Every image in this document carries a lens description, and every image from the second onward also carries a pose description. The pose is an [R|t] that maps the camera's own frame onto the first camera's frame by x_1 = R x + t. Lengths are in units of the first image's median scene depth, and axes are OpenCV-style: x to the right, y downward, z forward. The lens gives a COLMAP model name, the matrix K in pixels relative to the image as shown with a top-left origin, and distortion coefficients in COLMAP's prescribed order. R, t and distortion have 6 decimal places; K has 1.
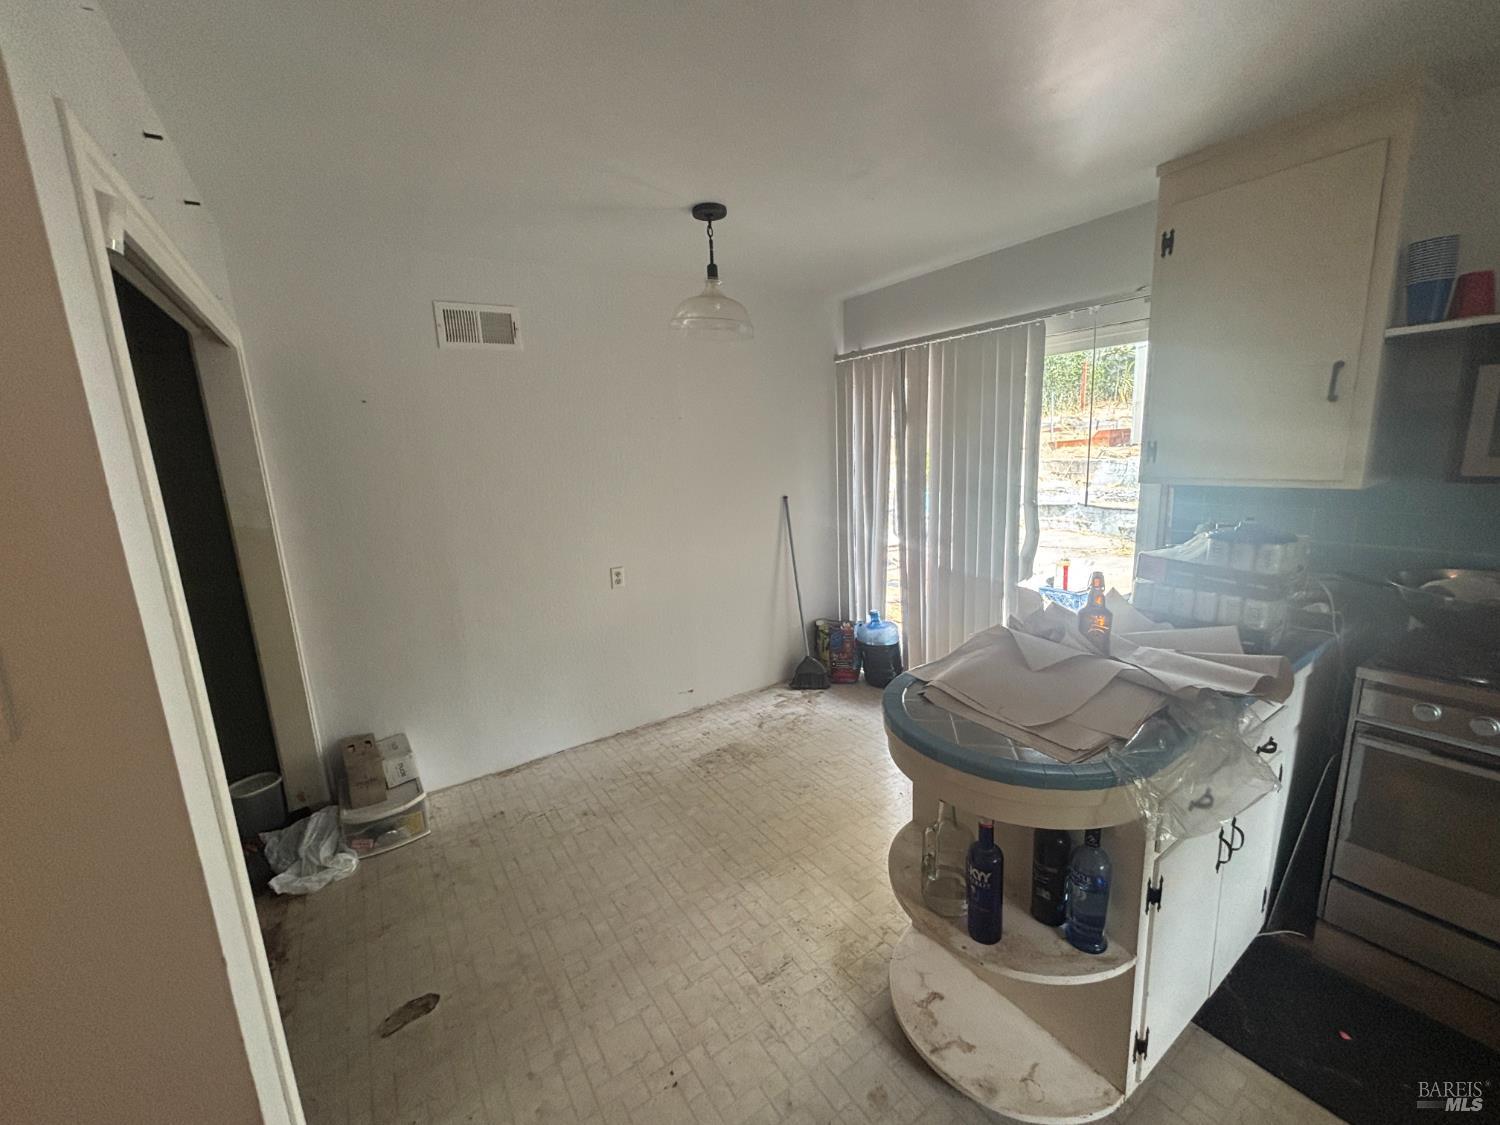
lens RADIAL K [[603.3, 0, 749.7], [0, 603.3, 558.8], [0, 0, 1]] dist [0.008039, -0.000061]
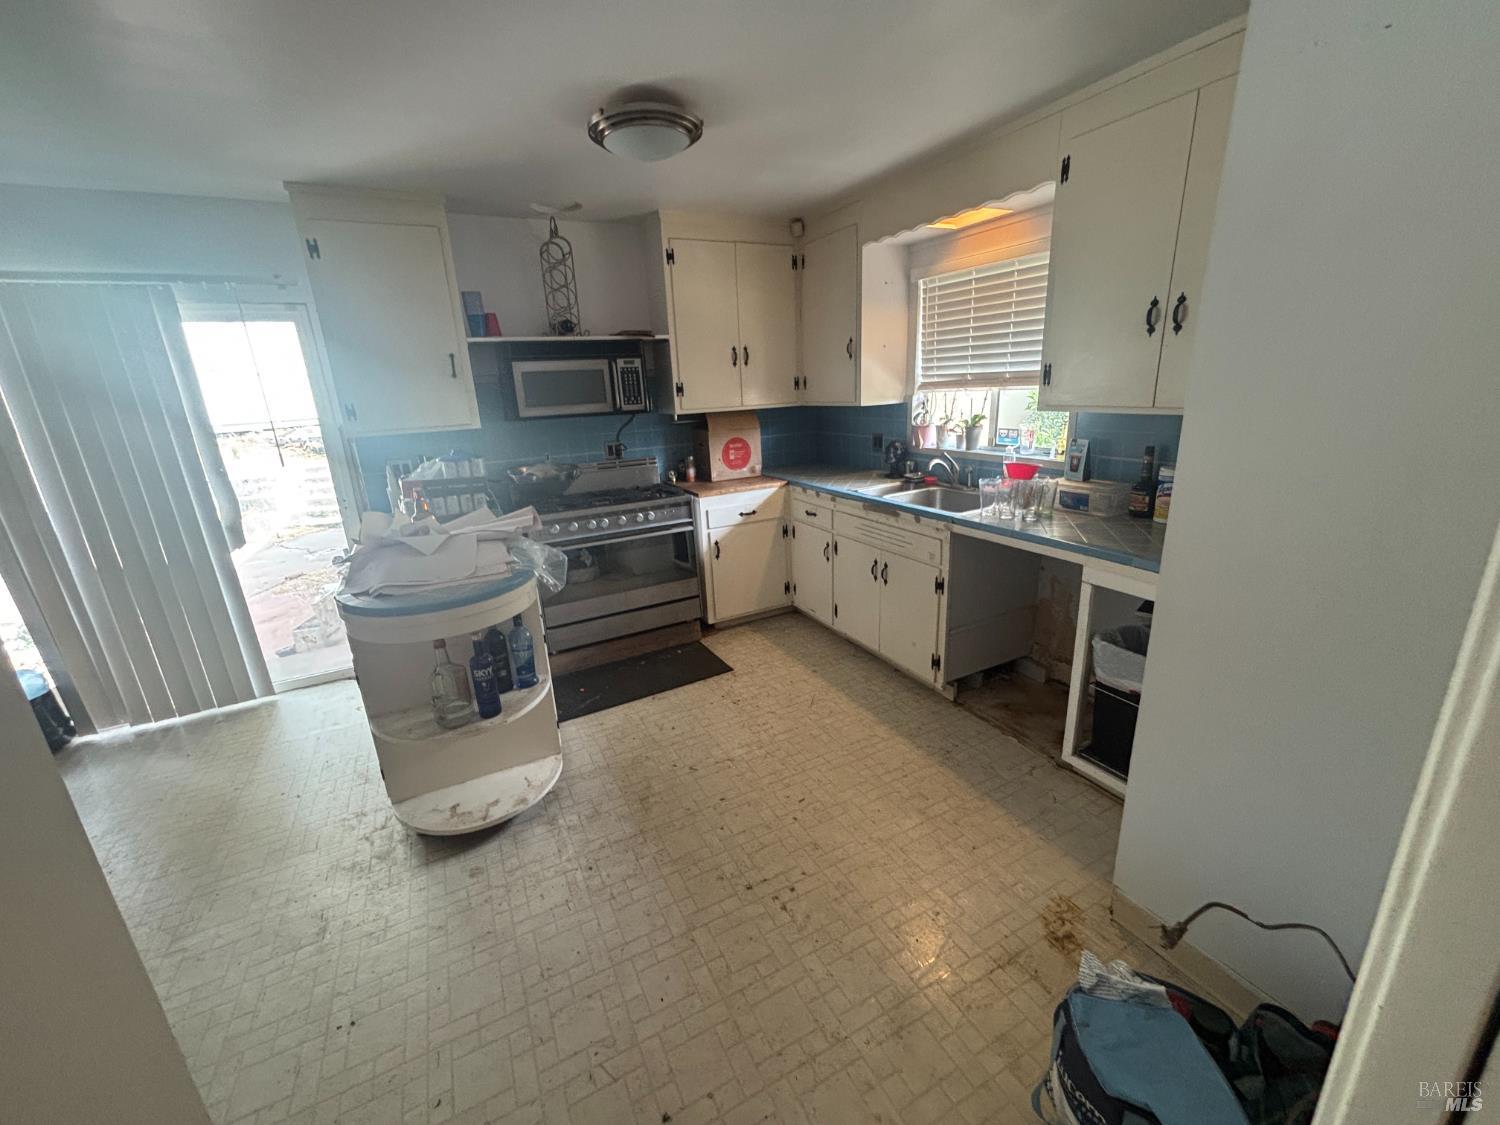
lens RADIAL K [[603.3, 0, 751.2], [0, 603.3, 556.0], [0, 0, 1]] dist [0.008039, -0.000061]
pose [[0.111193, -0.238241, 0.964820, -0.763170], [0.233007, 0.950028, 0.207736, 0.062529], [-0.966097, 0.201711, 0.161148, 0.031963]]
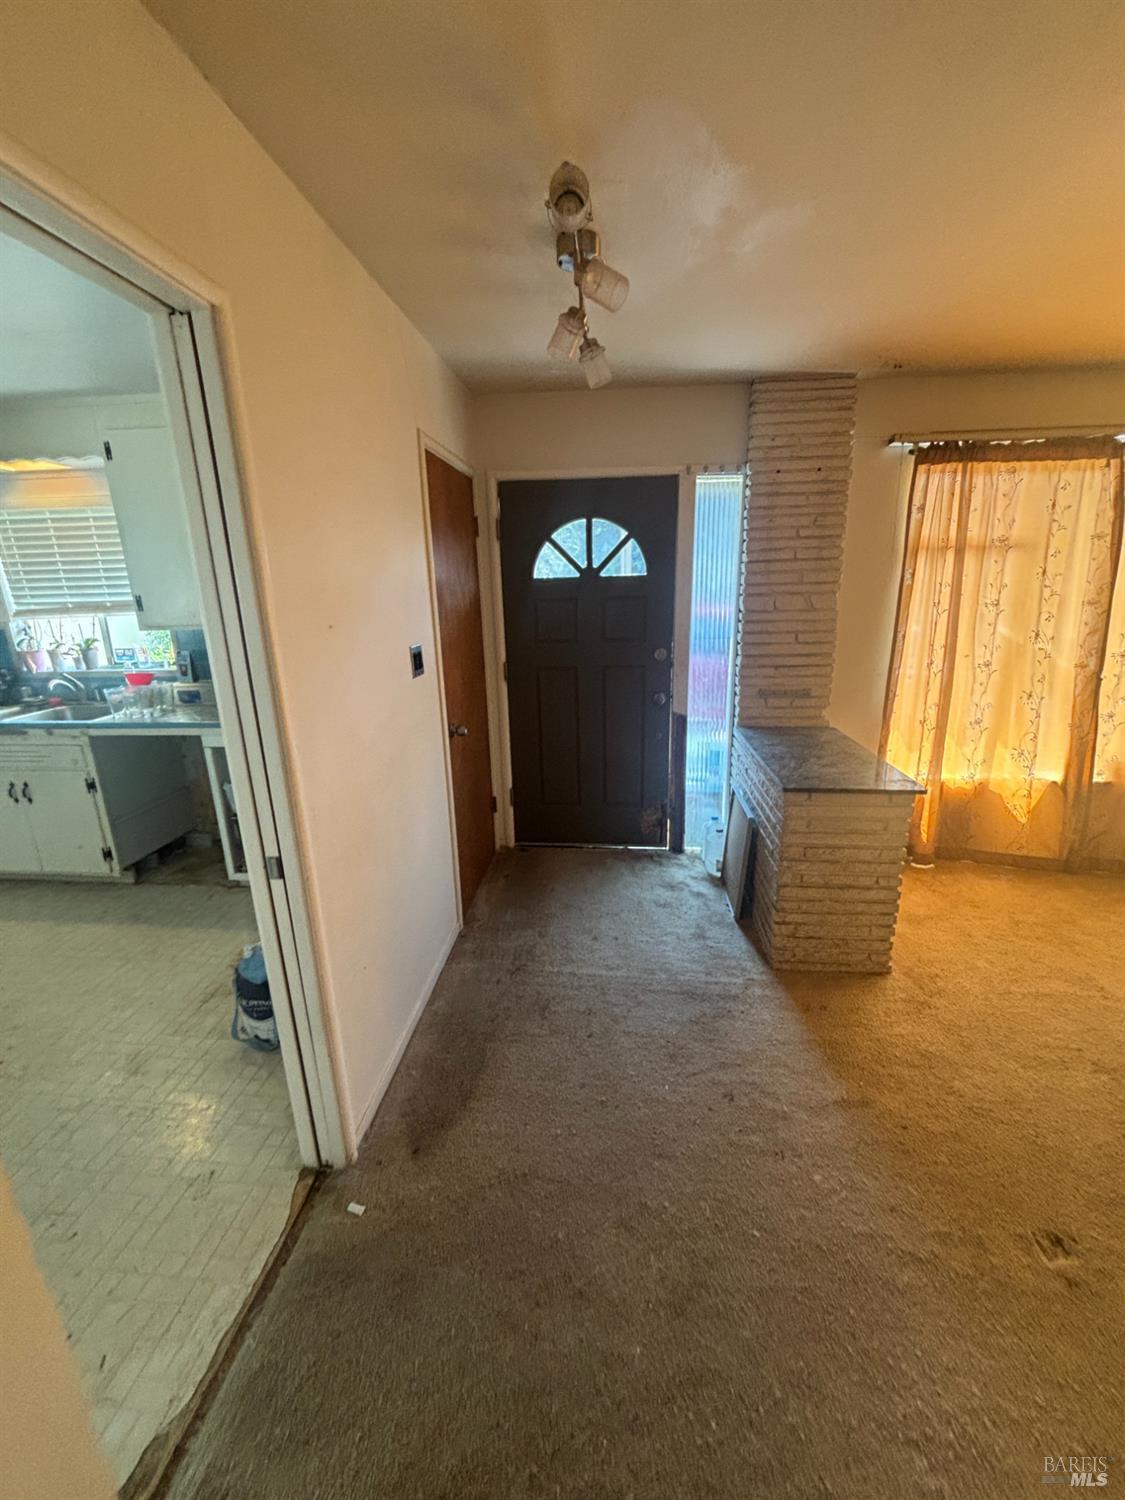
lens RADIAL K [[603.3, 0, 549.2], [0, 603.3, 752.5], [0, 0, 1]] dist [0.008039, -0.000061]
pose [[-0.759210, -0.109857, 0.641508, -1.489963], [0.186644, 0.907504, 0.376298, 0.066250], [-0.623510, 0.405423, -0.668482, 0.159147]]
